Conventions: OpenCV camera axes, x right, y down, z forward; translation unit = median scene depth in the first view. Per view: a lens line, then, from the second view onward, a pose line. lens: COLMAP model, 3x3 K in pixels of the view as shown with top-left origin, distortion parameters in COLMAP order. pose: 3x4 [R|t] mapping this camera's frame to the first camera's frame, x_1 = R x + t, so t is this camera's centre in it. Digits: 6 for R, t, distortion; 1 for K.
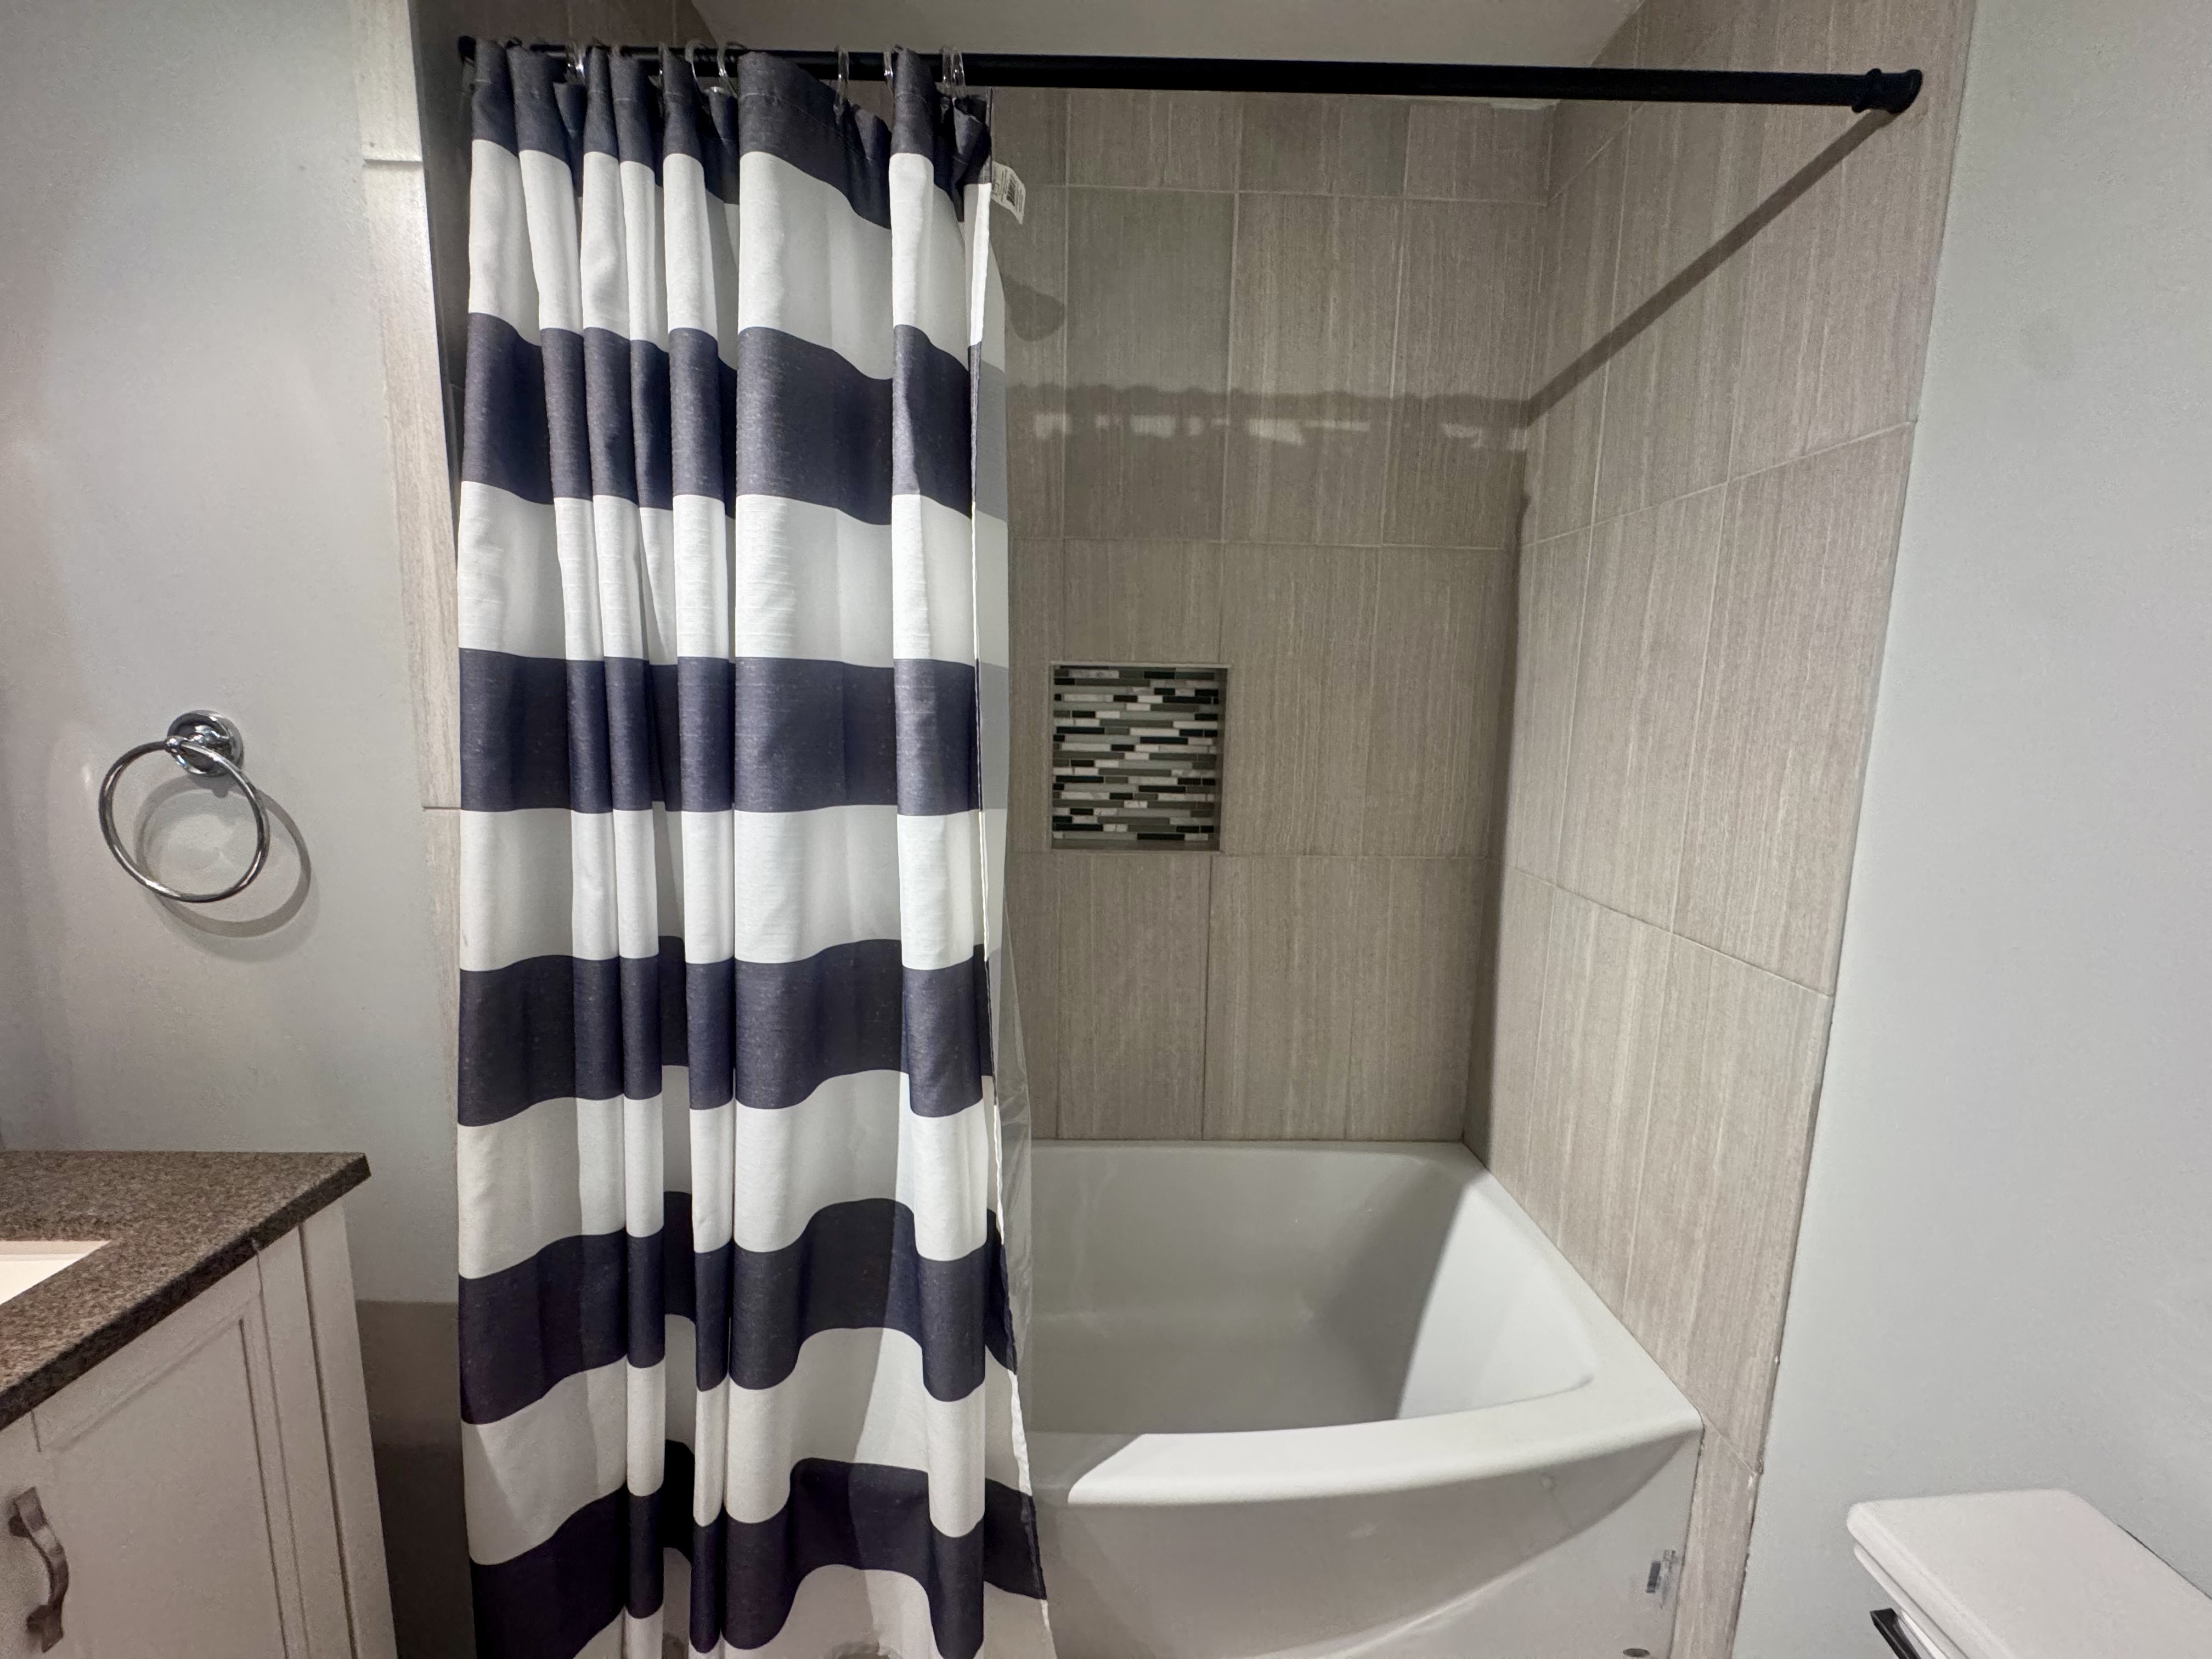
lens RADIAL K [[886.4, 0, 1106.7], [0, 886.4, 825.1], [0, 0, 1]] dist [-0.003817, 0.000043]
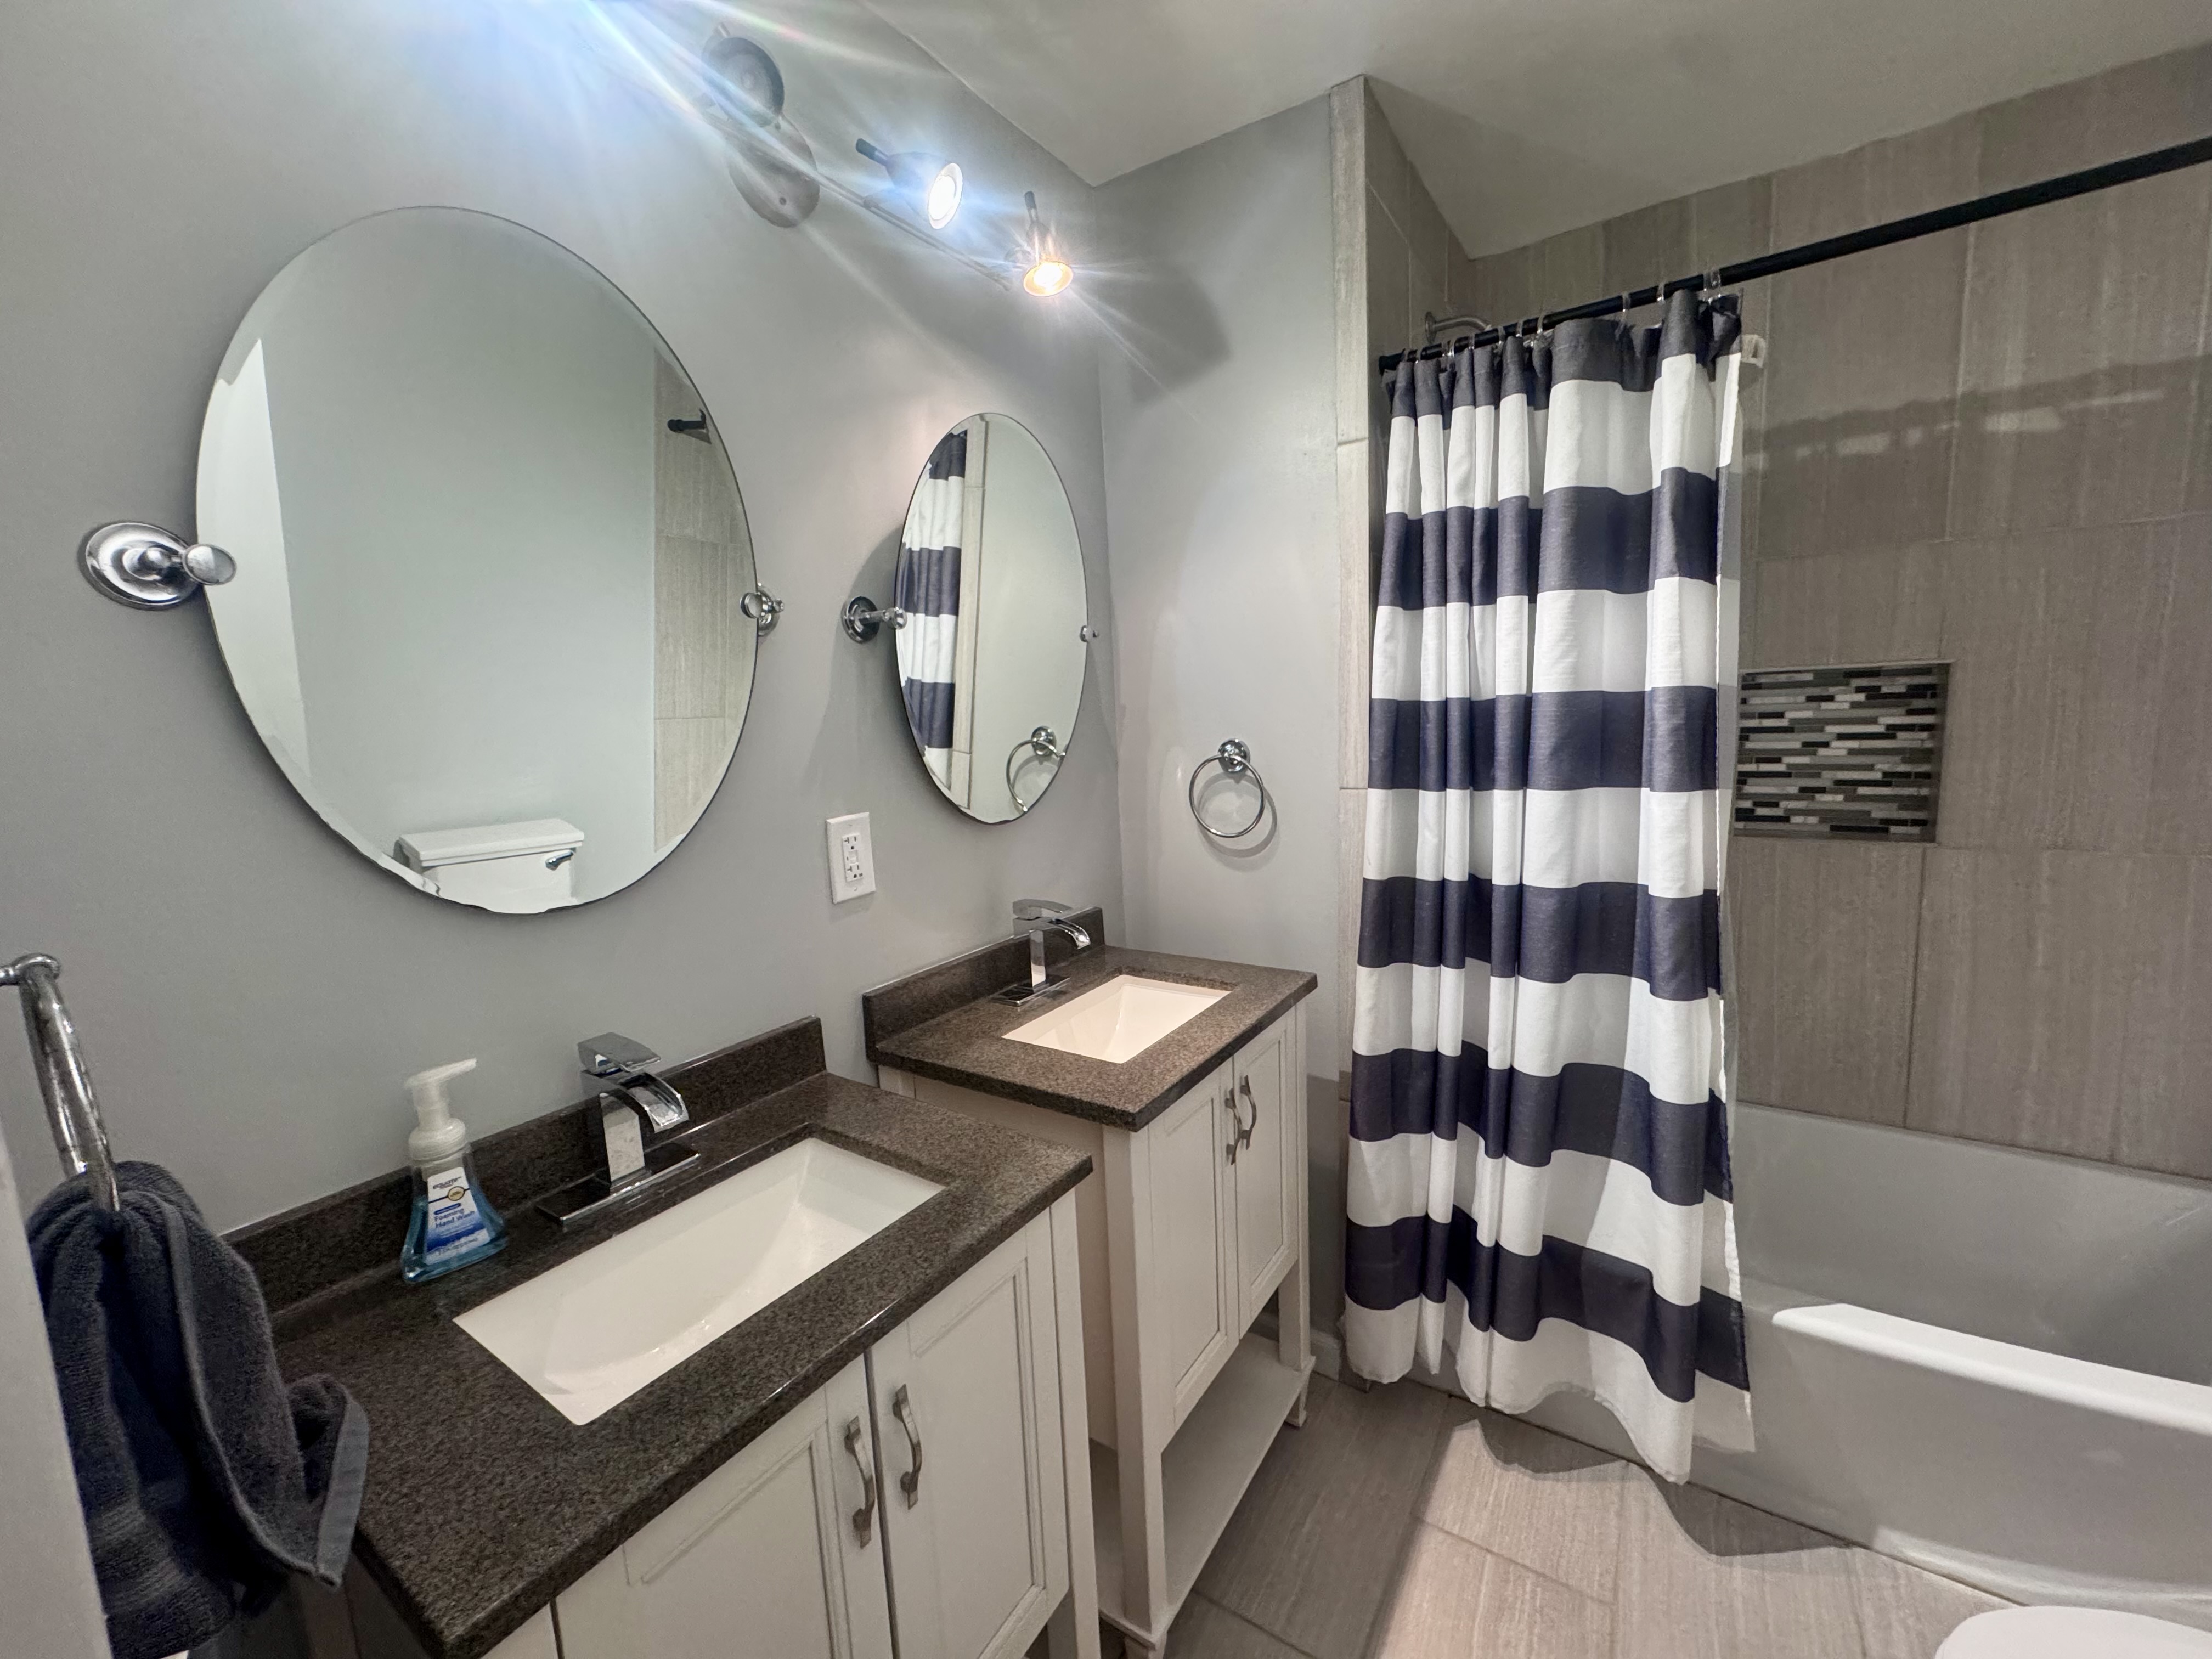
lens RADIAL K [[886.4, 0, 1106.7], [0, 886.4, 825.1], [0, 0, 1]] dist [-0.003817, 0.000043]
pose [[0.814970, 0.020475, -0.579141, -0.108980], [-0.026832, 0.999637, -0.002417, 0.065599], [0.578881, 0.017509, 0.815224, -0.671184]]
